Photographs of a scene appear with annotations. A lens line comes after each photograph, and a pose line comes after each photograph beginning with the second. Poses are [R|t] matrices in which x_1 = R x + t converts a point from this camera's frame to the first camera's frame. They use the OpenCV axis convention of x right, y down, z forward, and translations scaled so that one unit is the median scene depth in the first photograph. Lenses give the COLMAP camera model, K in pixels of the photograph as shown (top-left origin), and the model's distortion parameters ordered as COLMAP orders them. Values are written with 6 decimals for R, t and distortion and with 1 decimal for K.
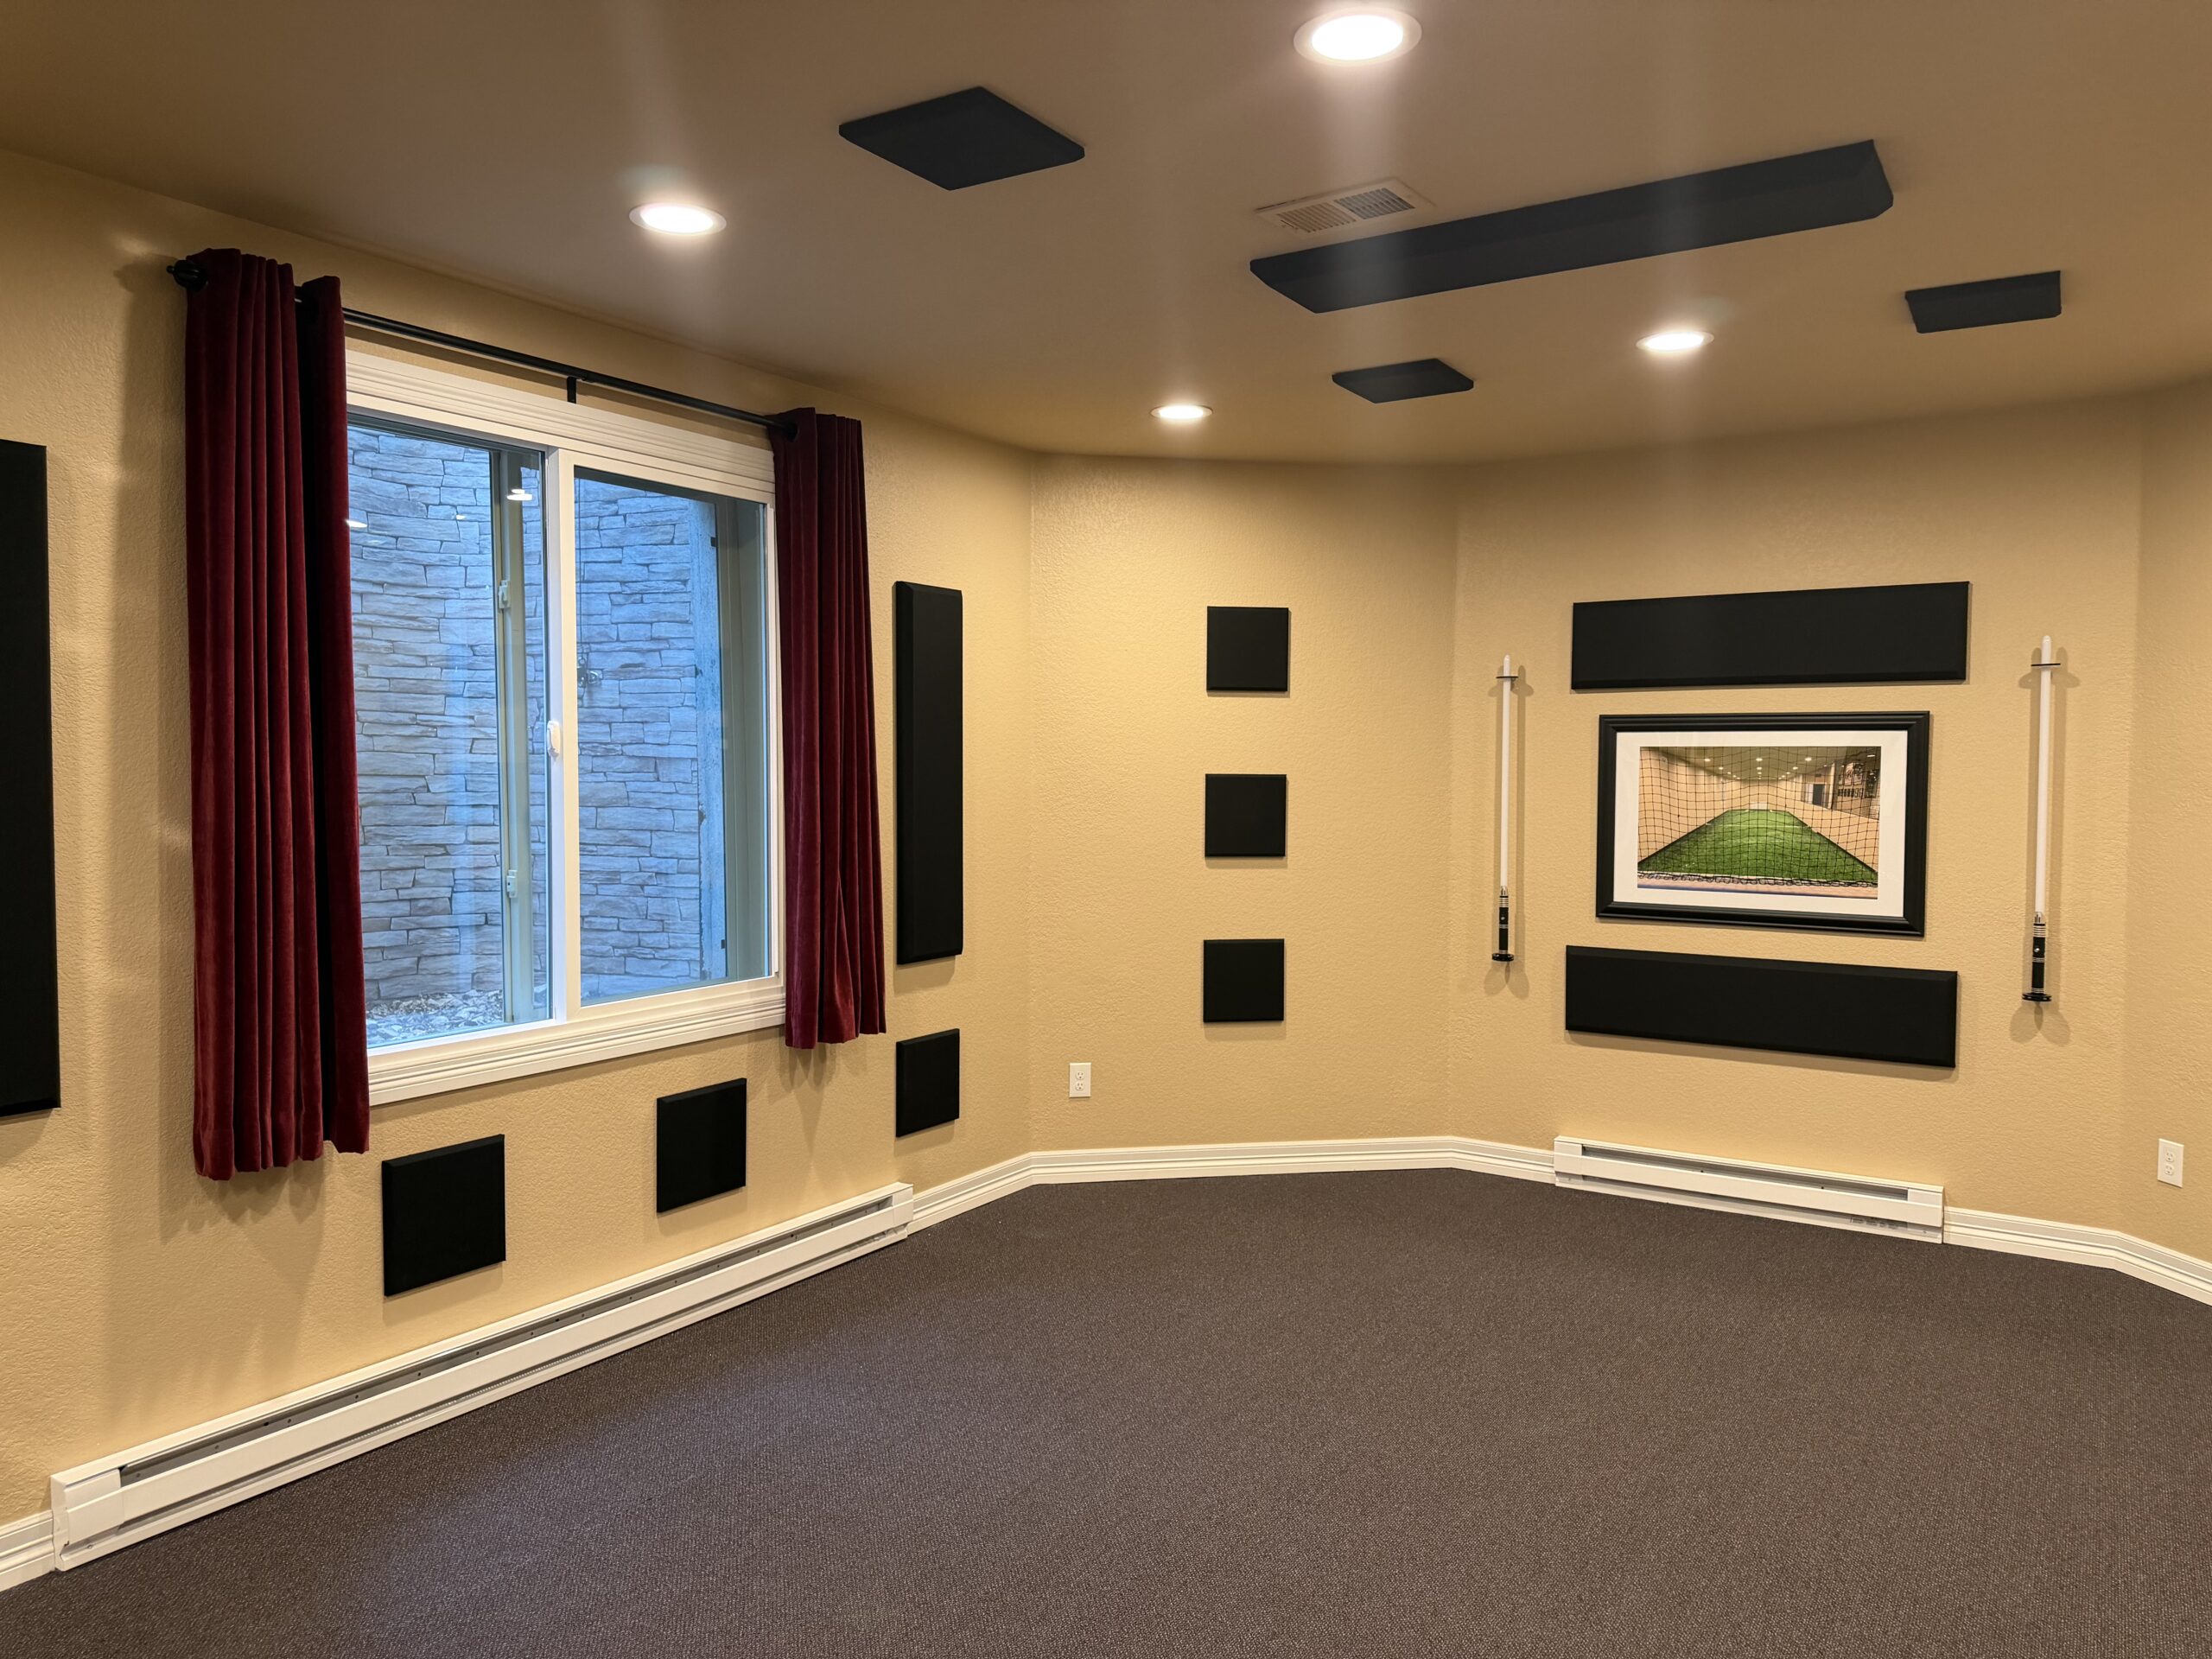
lens RADIAL K [[1545.9, 0, 1105.5], [0, 1545.9, 836.0], [0, 0, 1]] dist [0.053284, -0.065548]
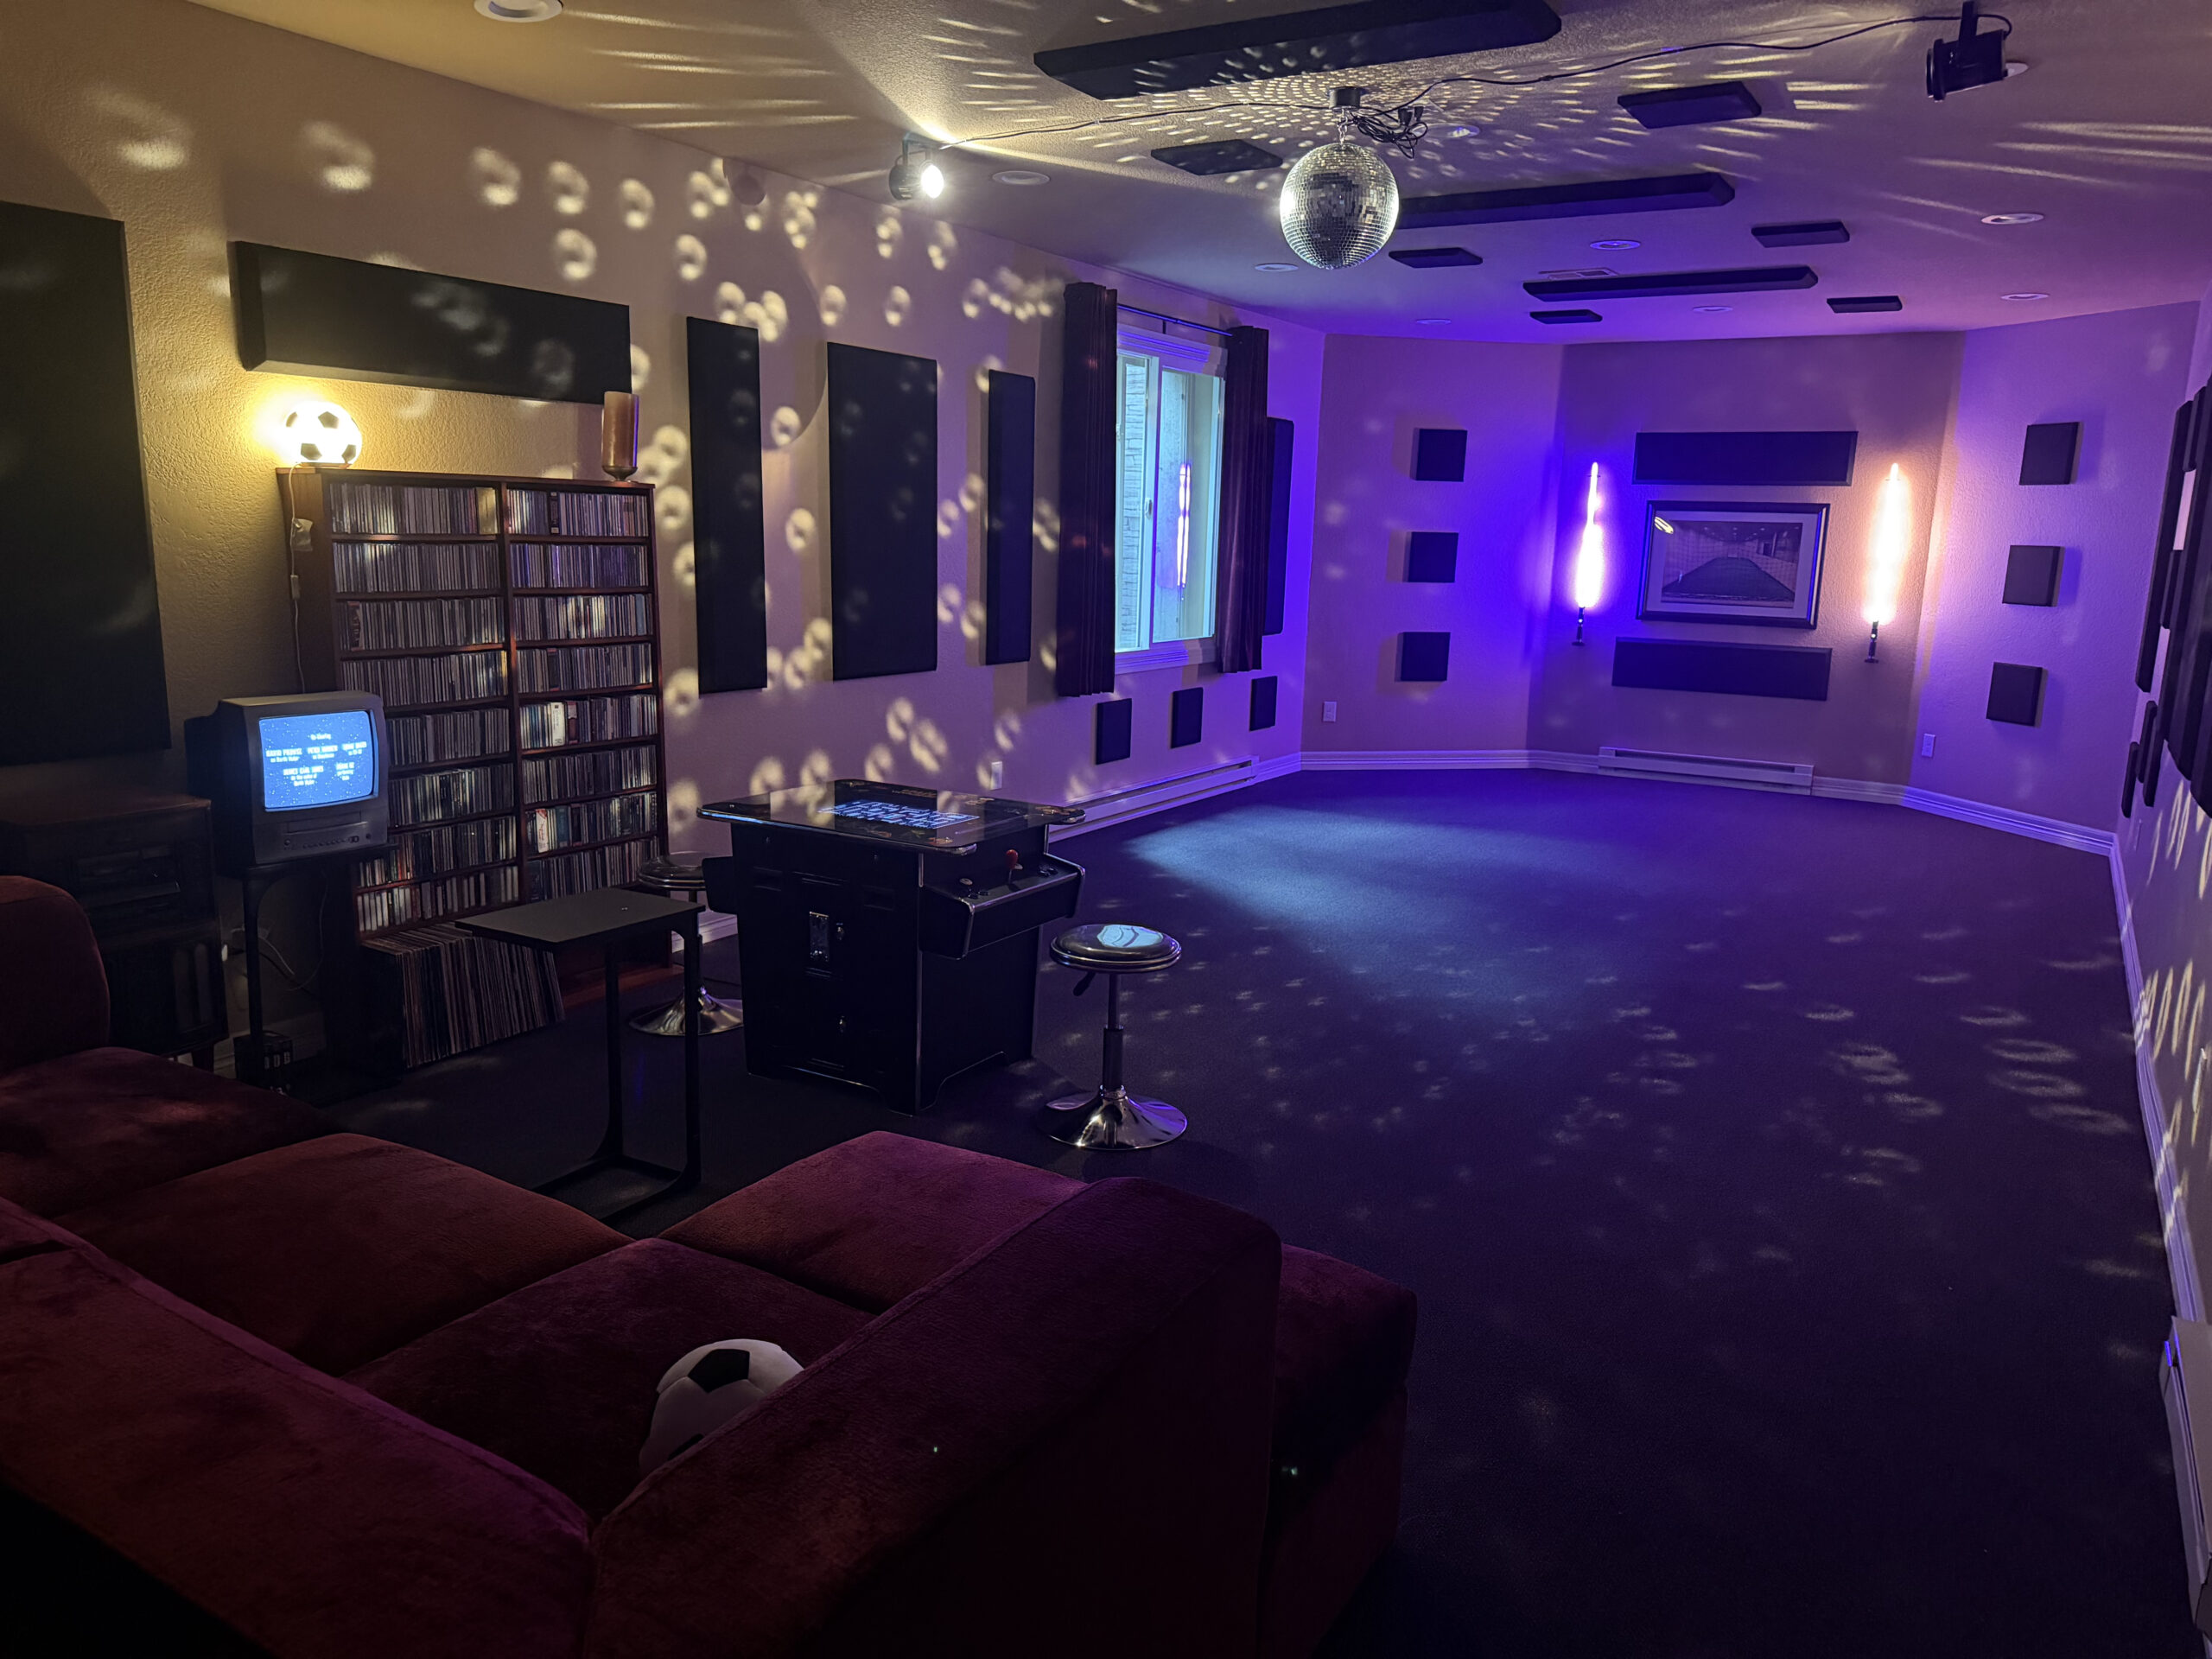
lens RADIAL K [[1545.9, 0, 1106.7], [0, 1545.9, 831.0], [0, 0, 1]] dist [0.053284, -0.065548]
pose [[0.999305, 0.016849, 0.033246, -0.349972], [-0.021590, 0.988772, 0.147866, 0.044409], [-0.030381, -0.148481, 0.988449, -0.785524]]
